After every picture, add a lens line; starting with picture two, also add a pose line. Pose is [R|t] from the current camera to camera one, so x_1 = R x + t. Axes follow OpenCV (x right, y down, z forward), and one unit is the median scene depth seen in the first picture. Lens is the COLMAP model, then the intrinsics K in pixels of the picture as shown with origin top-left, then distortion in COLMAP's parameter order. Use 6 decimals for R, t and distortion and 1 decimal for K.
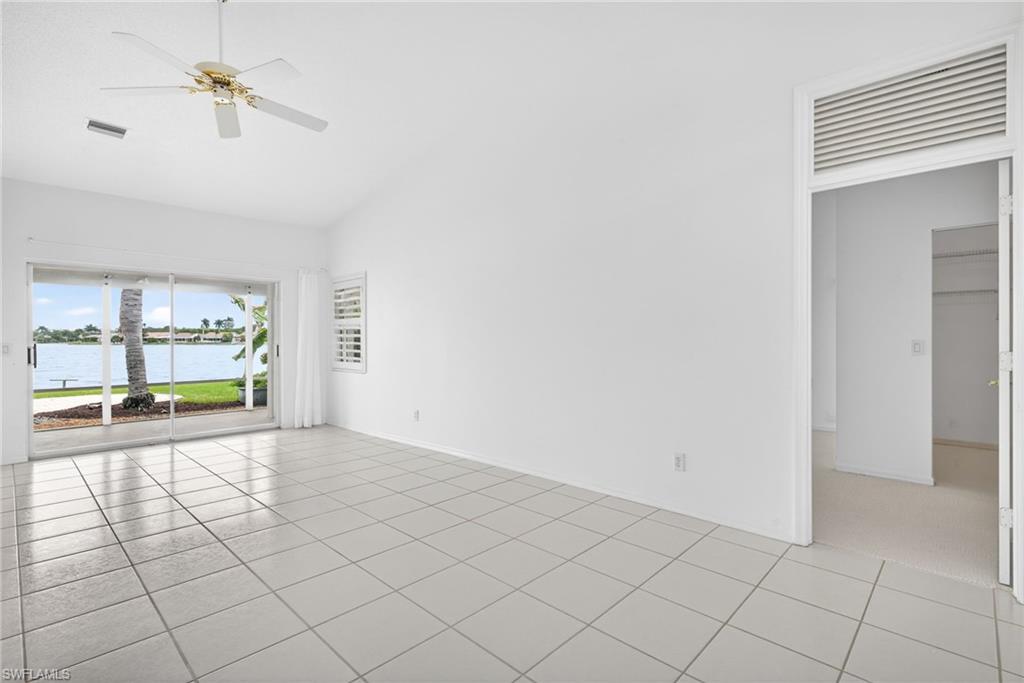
lens RADIAL K [[474.4, 0, 514.1], [0, 474.4, 335.8], [0, 0, 1]] dist [0.000673, 0.000076]
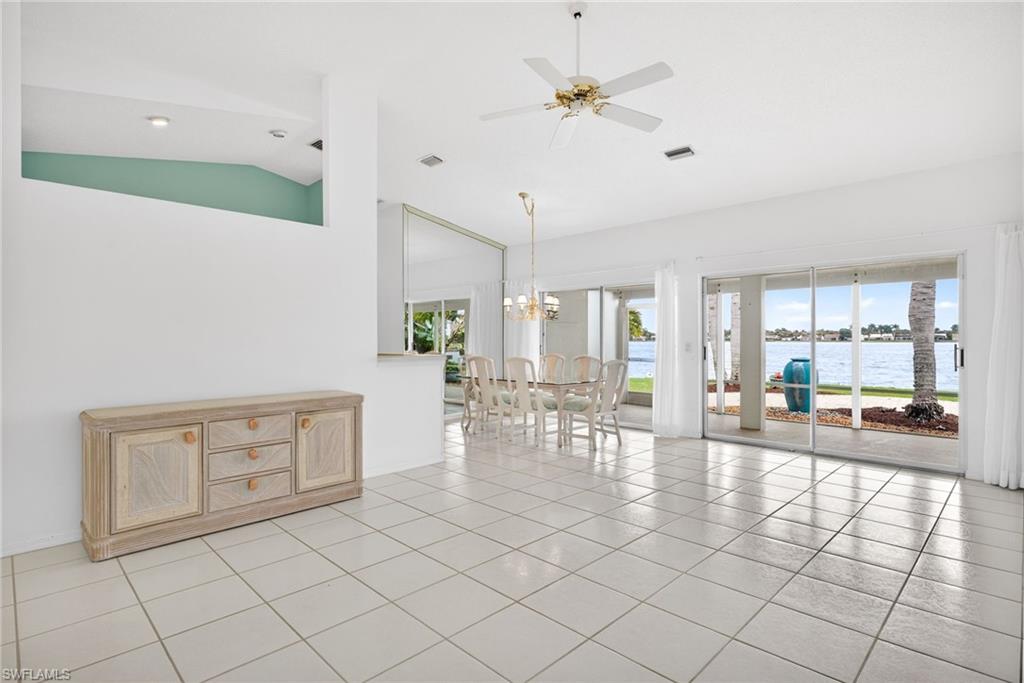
lens RADIAL K [[506.9, 0, 512.8], [0, 506.9, 341.5], [0, 0, 1]] dist [0.003611, 0.000505]
pose [[-0.047506, 0.011505, -0.998805, 0.170677], [0.001354, 0.999933, 0.011454, -0.000233], [0.998870, -0.000808, -0.047518, 0.299289]]
